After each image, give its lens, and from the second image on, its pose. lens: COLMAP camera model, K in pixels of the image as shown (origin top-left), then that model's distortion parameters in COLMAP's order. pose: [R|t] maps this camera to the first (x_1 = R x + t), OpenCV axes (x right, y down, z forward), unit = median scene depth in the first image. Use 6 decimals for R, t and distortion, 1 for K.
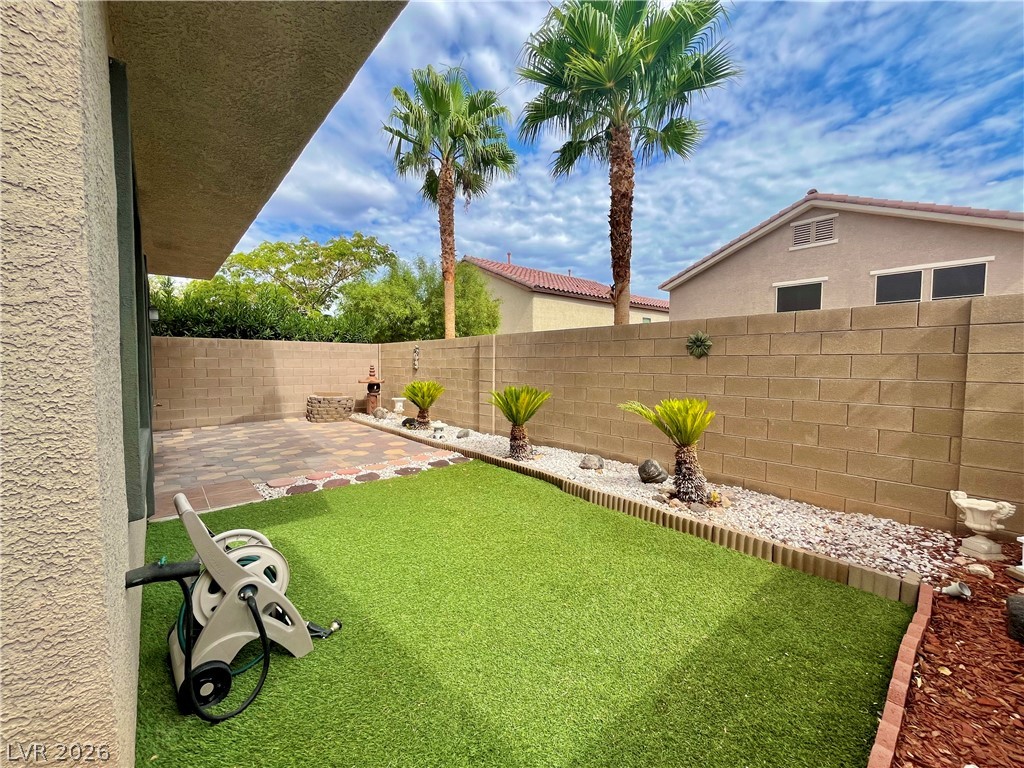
lens RADIAL K [[412.0, 0, 509.8], [0, 412.0, 385.5], [0, 0, 1]] dist [-0.001801, -0.000018]
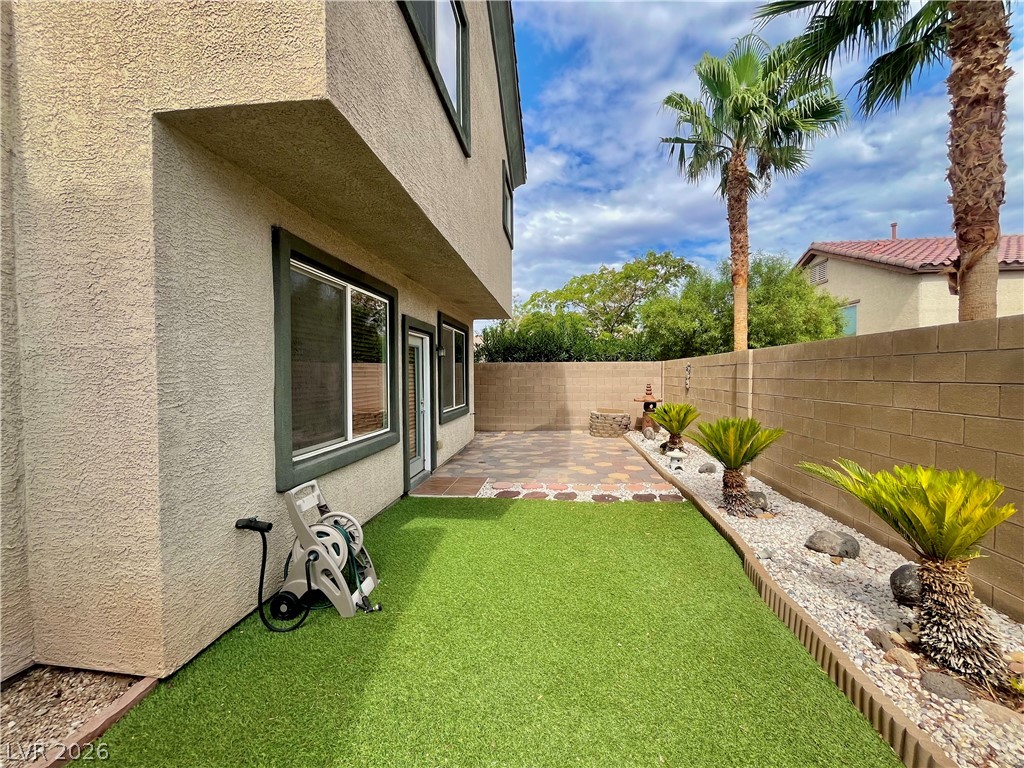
lens RADIAL K [[414.4, 0, 514.3], [0, 414.4, 385.4], [0, 0, 1]] dist [-0.002092, -0.000185]
pose [[0.685271, 0.011088, -0.728203, 0.278618], [-0.032710, 0.999344, -0.015564, -0.031832], [0.727553, 0.034485, 0.685184, 0.147075]]
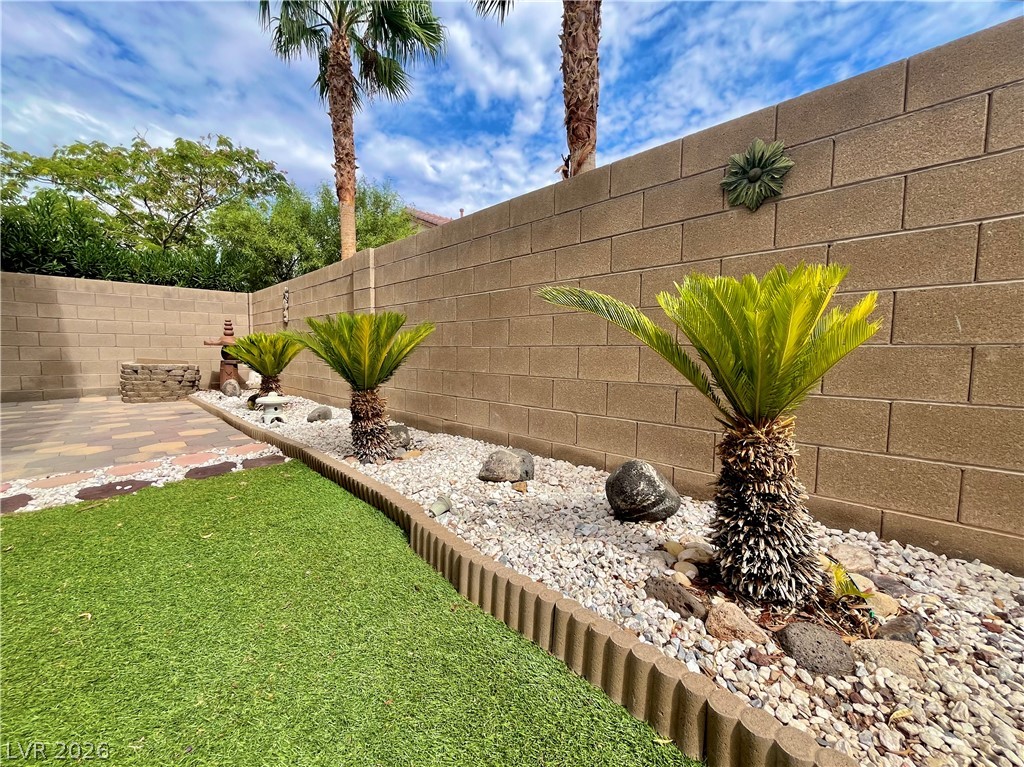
lens RADIAL K [[423.8, 0, 507.1], [0, 423.8, 385.0], [0, 0, 1]] dist [-0.002897, 0.000043]
pose [[0.998187, -0.003030, 0.060120, 0.143845], [0.001547, 0.999694, 0.024693, 0.071397], [-0.060177, -0.024555, 0.997886, 0.447906]]
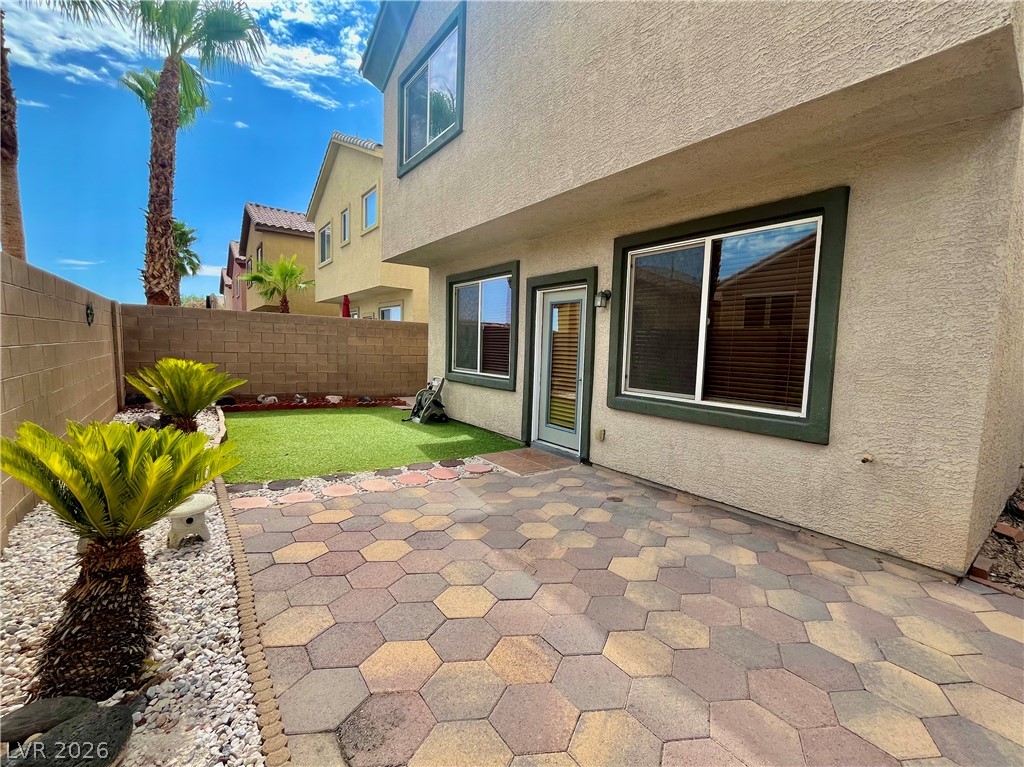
lens RADIAL K [[433.3, 0, 520.5], [0, 433.3, 385.2], [0, 0, 1]] dist [-0.003346, 0.000124]
pose [[-0.997420, -0.044140, 0.056620, -0.560936], [-0.035662, 0.989099, 0.142869, -0.085540], [-0.062309, 0.140481, -0.988121, 1.572249]]
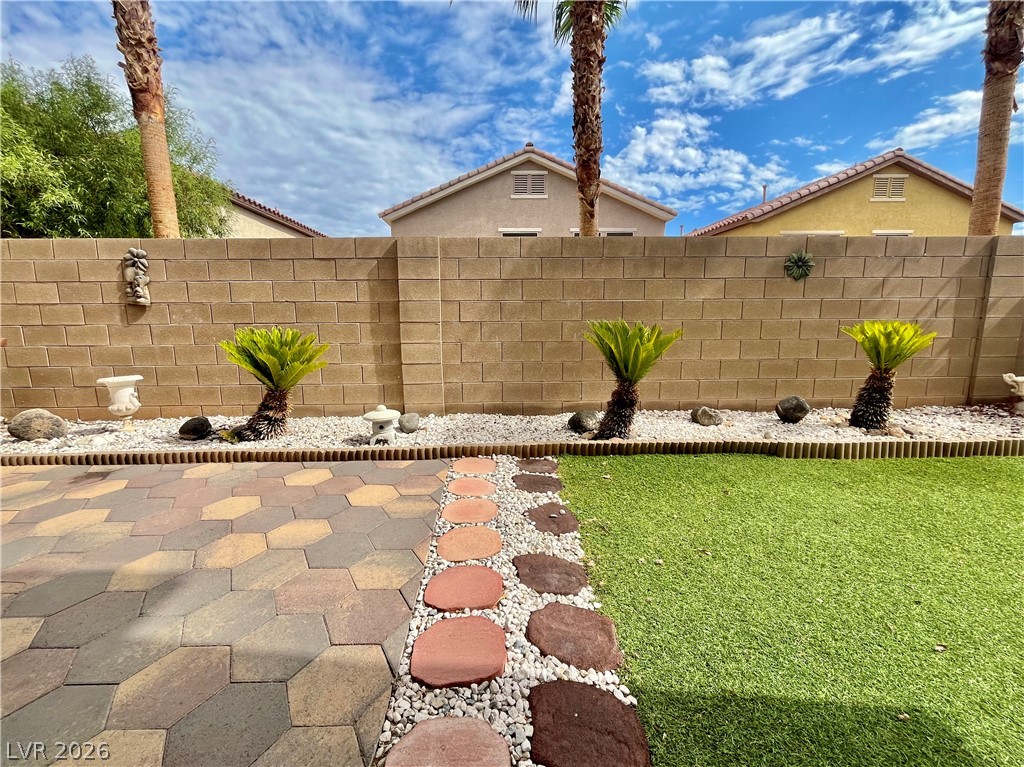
lens RADIAL K [[432.1, 0, 508.6], [0, 432.1, 381.2], [0, 0, 1]] dist [-0.000729, -0.000194]
pose [[0.626315, -0.128652, 0.768881, -0.541459], [0.053146, 0.991040, 0.122533, 0.003689], [-0.777756, -0.035882, 0.627541, 0.668084]]
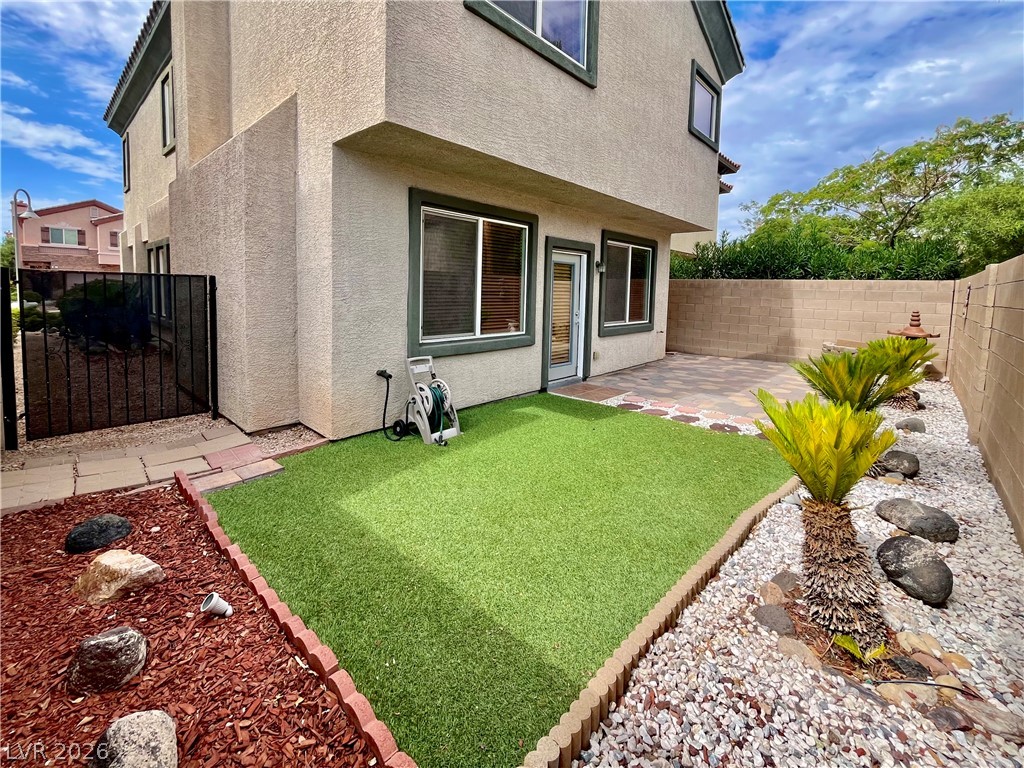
lens RADIAL K [[443.8, 0, 514.6], [0, 443.8, 320.8], [0, 0, 1]] dist [-0.003837, -0.000207]
pose [[0.127843, 0.070288, -0.989301, 0.557217], [-0.078612, 0.995065, 0.060539, -0.040642], [0.988674, 0.070031, 0.132738, 0.360412]]
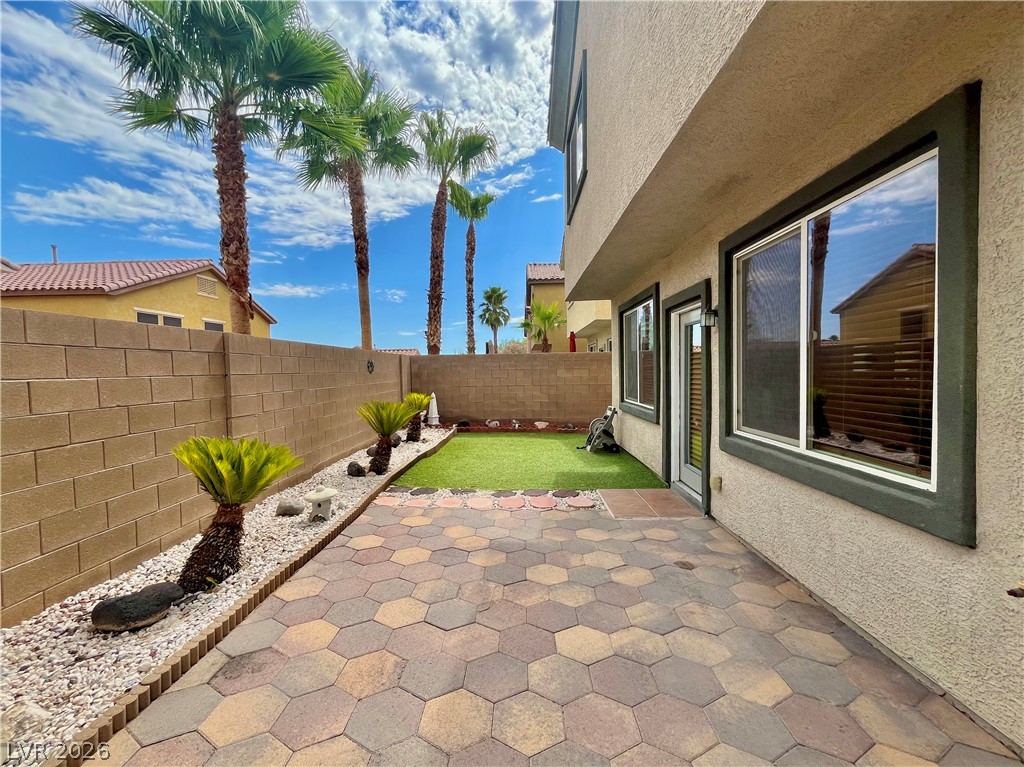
lens RADIAL K [[423.8, 0, 507.1], [0, 423.8, 385.0], [0, 0, 1]] dist [-0.002897, 0.000043]
pose [[-0.736309, -0.016672, 0.676440, -0.868157], [0.050111, 0.995608, 0.079084, -0.097295], [-0.674787, 0.092127, -0.732240, 1.441671]]
